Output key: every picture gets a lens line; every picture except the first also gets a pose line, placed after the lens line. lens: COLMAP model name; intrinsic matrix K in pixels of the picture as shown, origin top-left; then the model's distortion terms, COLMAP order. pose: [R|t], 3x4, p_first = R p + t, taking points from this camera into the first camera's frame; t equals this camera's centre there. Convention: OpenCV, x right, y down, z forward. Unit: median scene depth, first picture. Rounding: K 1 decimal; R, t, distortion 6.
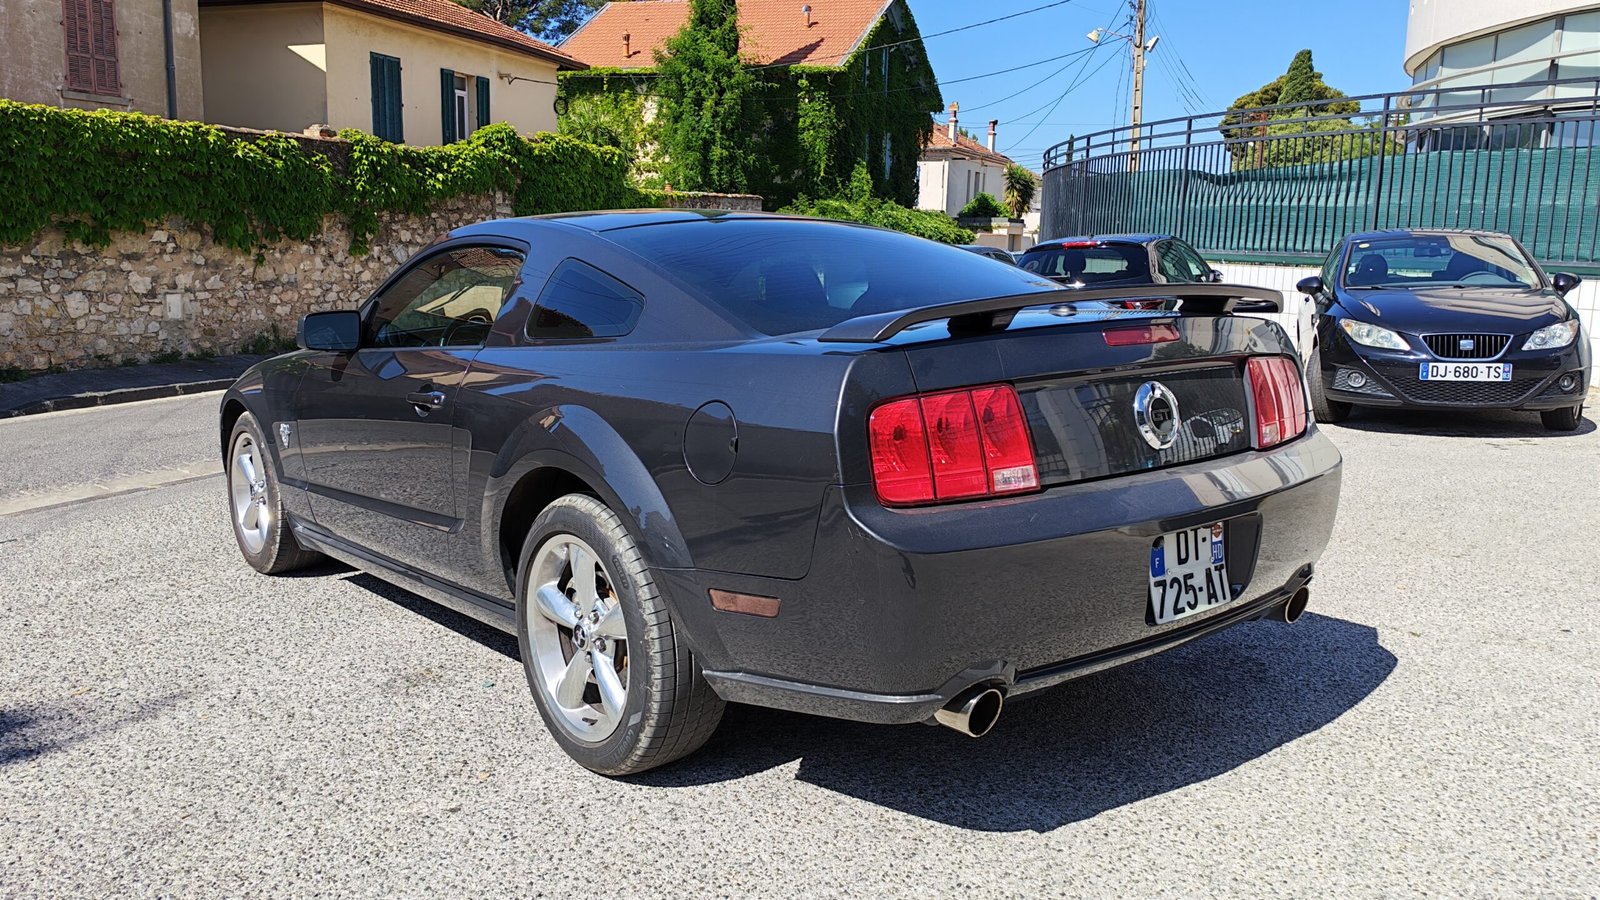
lens RADIAL K [[1204.6, 0, 791.8], [0, 1204.6, 458.9], [0, 0, 1]] dist [0.064157, -0.090446]
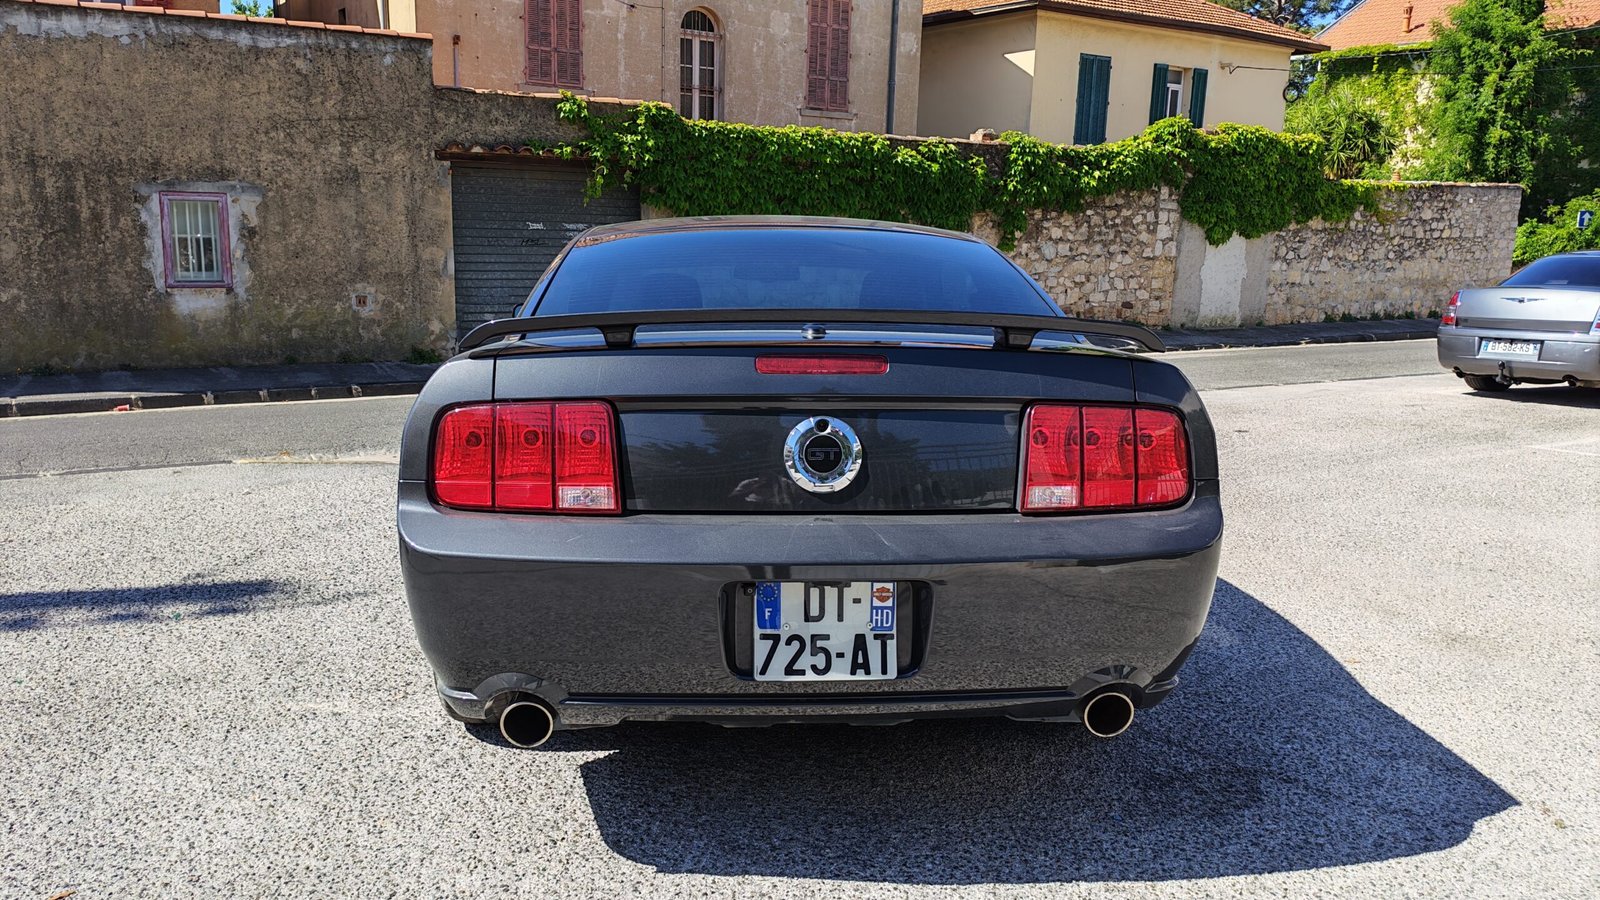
lens RADIAL K [[1204.6, 0, 804.1], [0, 1204.6, 464.7], [0, 0, 1]] dist [0.064157, -0.090446]
pose [[0.820499, 0.113920, -0.560182, 0.103862], [-0.108706, 0.993154, 0.042750, -0.008587], [0.561217, 0.025819, 0.827266, 0.032819]]
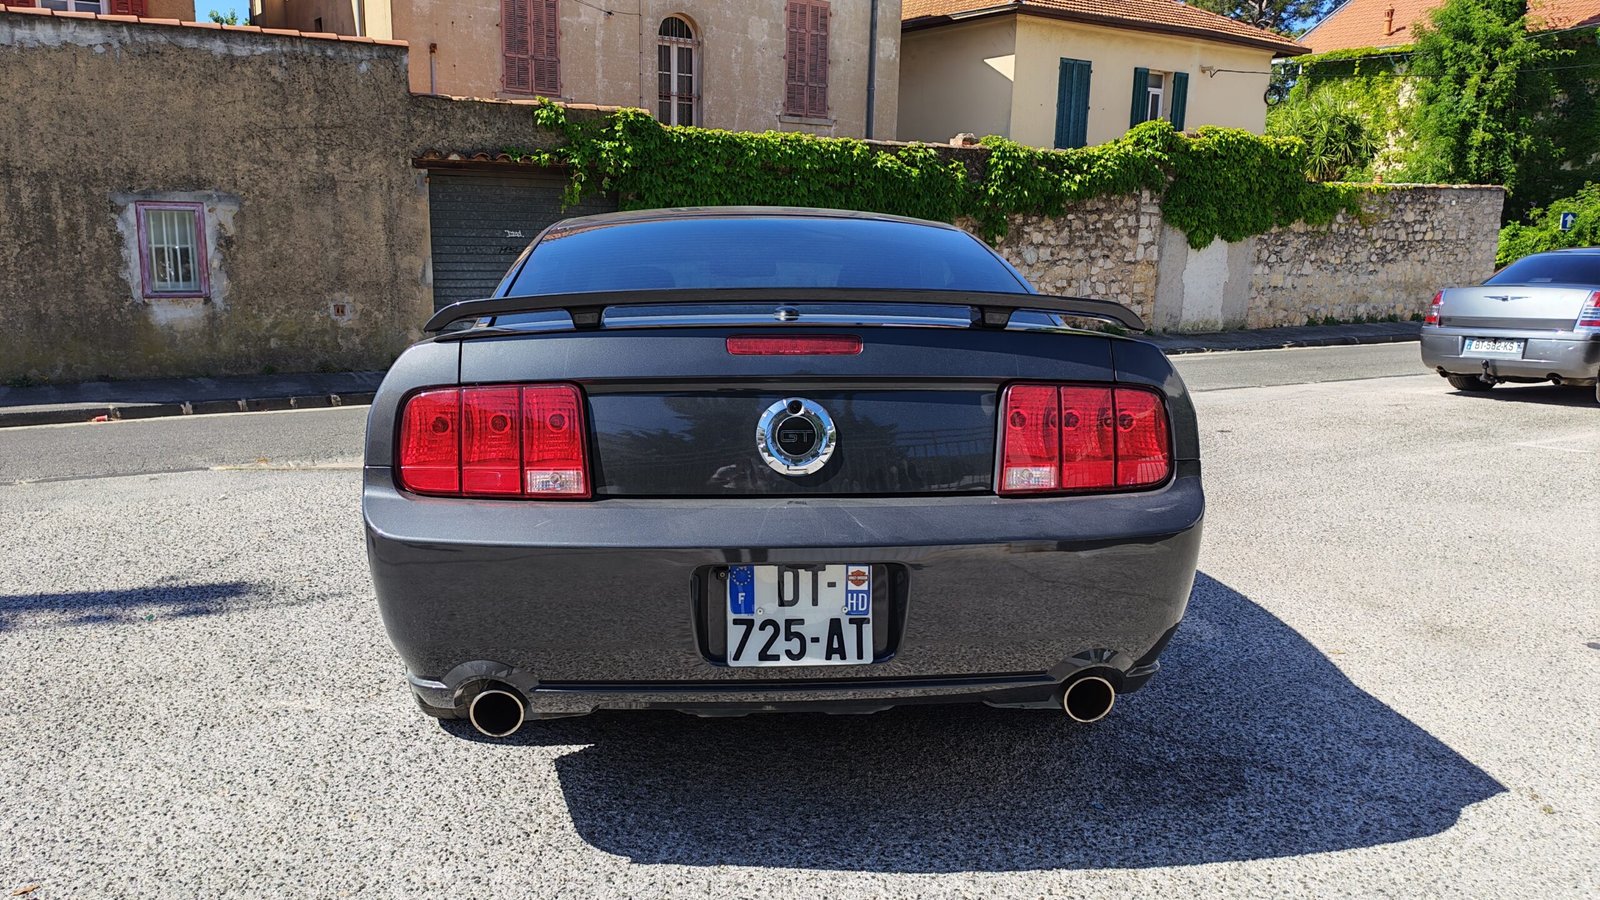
lens RADIAL K [[1204.6, 0, 785.9], [0, 1204.6, 484.6], [0, 0, 1]] dist [0.064157, -0.090446]
pose [[0.820829, 0.111452, -0.560195, 0.103711], [-0.100695, 0.993653, 0.050145, -0.005850], [0.562228, 0.015249, 0.826842, 0.035248]]
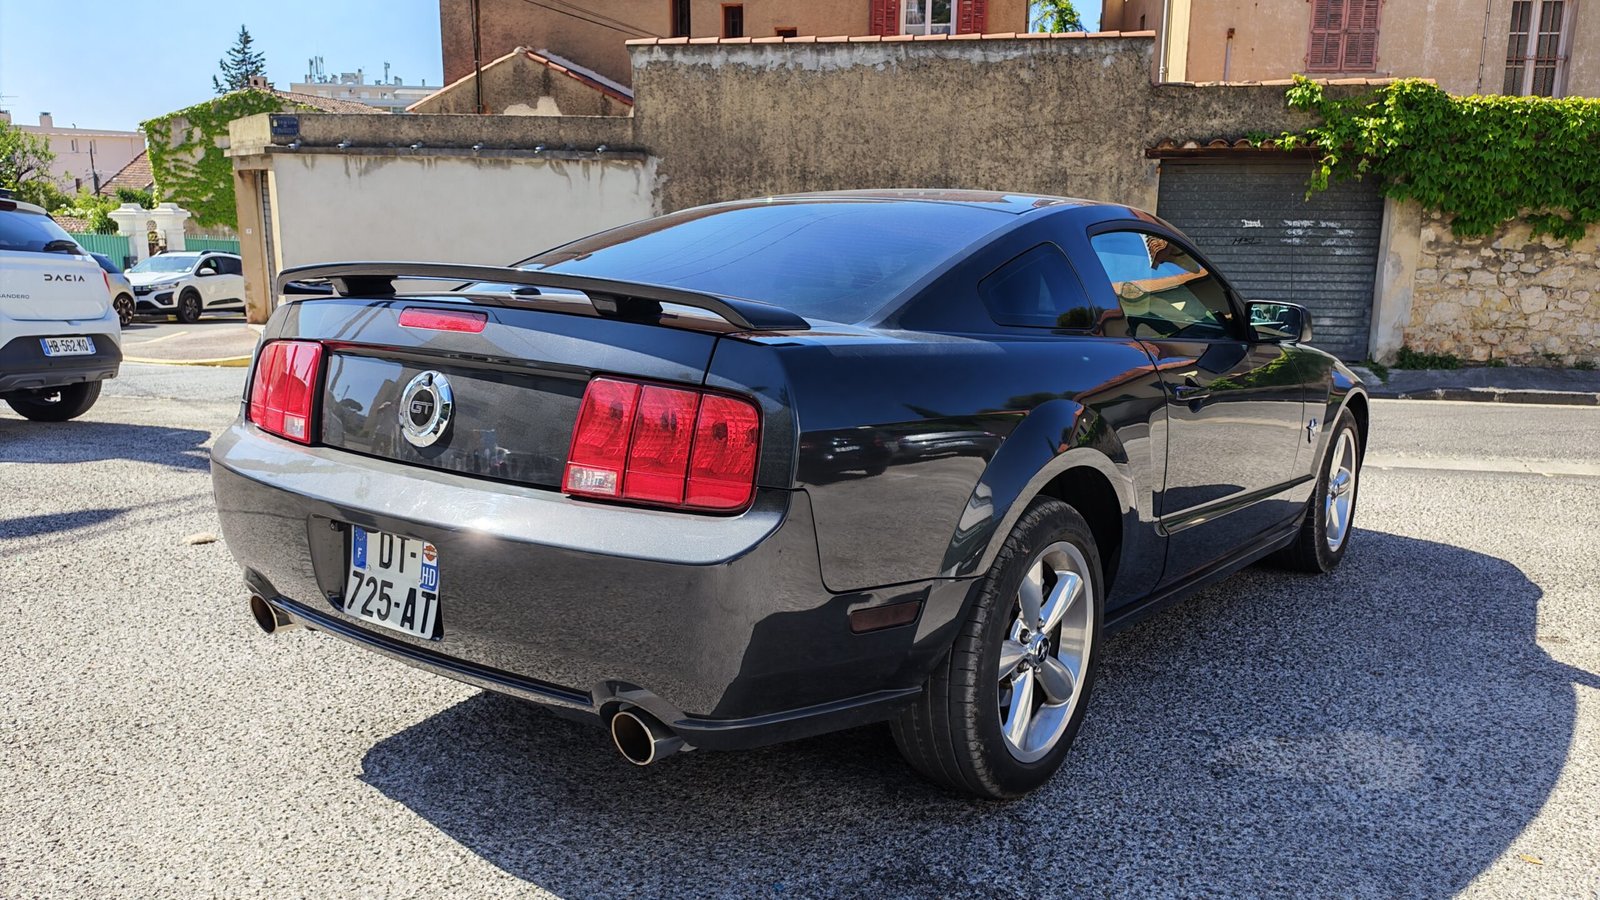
lens RADIAL K [[1204.6, 0, 789.8], [0, 1204.6, 477.9], [0, 0, 1]] dist [0.064157, -0.090446]
pose [[0.249313, 0.191374, -0.949326, 0.162657], [-0.175003, 0.973044, 0.150196, -0.022195], [0.952480, 0.128689, 0.276083, 0.132998]]
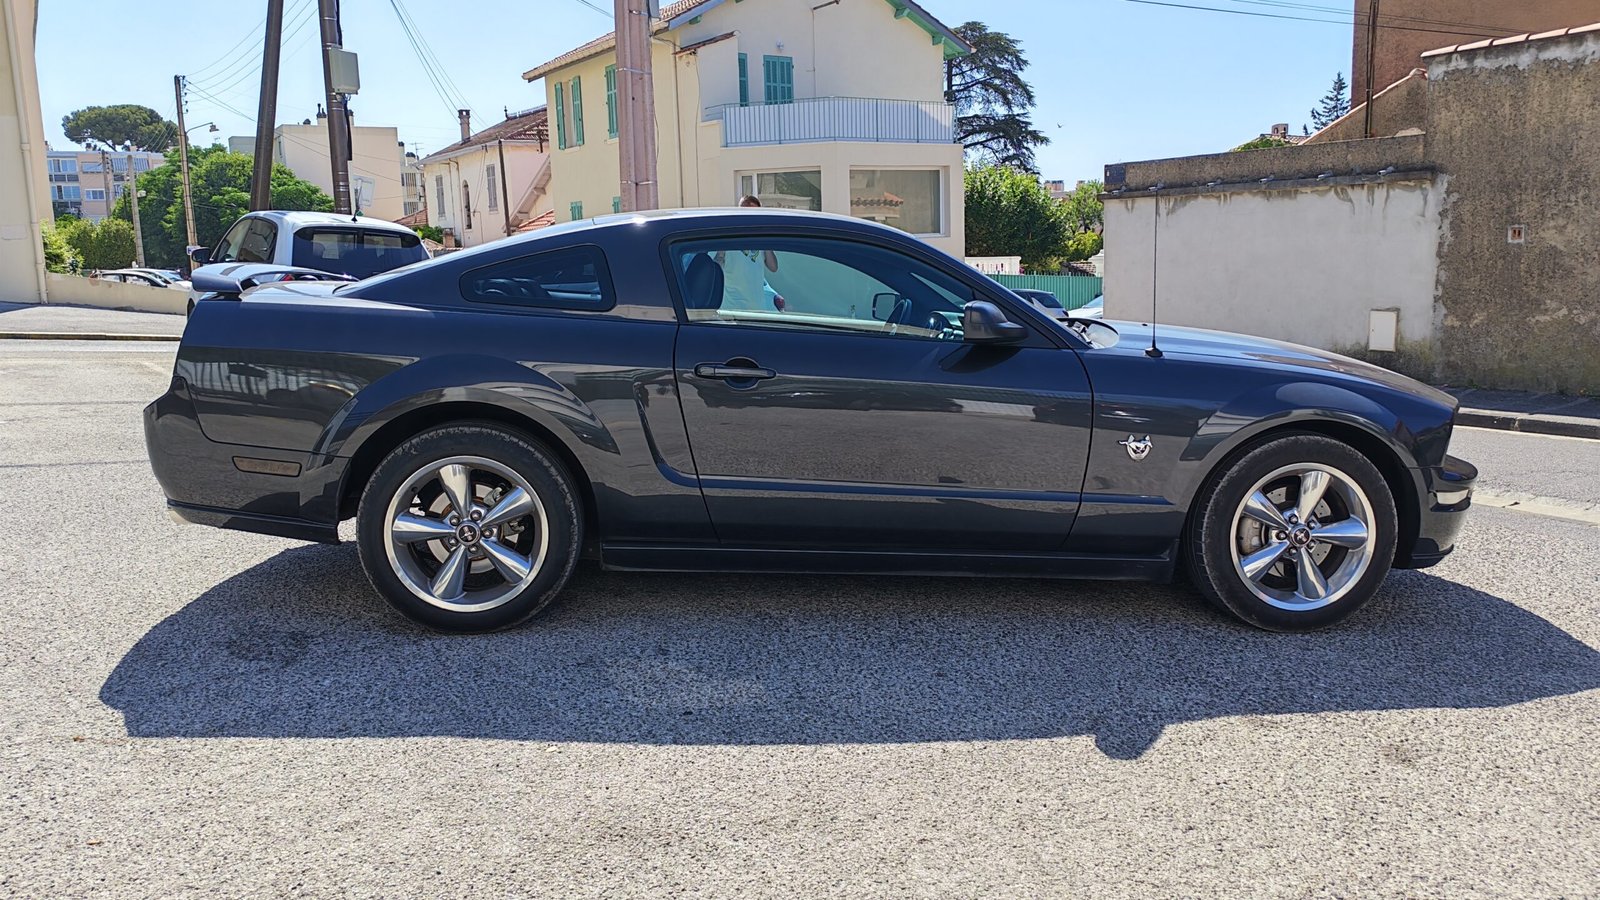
lens RADIAL K [[1204.6, 0, 791.7], [0, 1204.6, 444.4], [0, 0, 1]] dist [0.064157, -0.090446]
pose [[-0.562397, 0.117333, -0.818500, 0.170329], [-0.133356, 0.964051, 0.229828, -0.052246], [0.816043, 0.238407, -0.526532, 0.339746]]
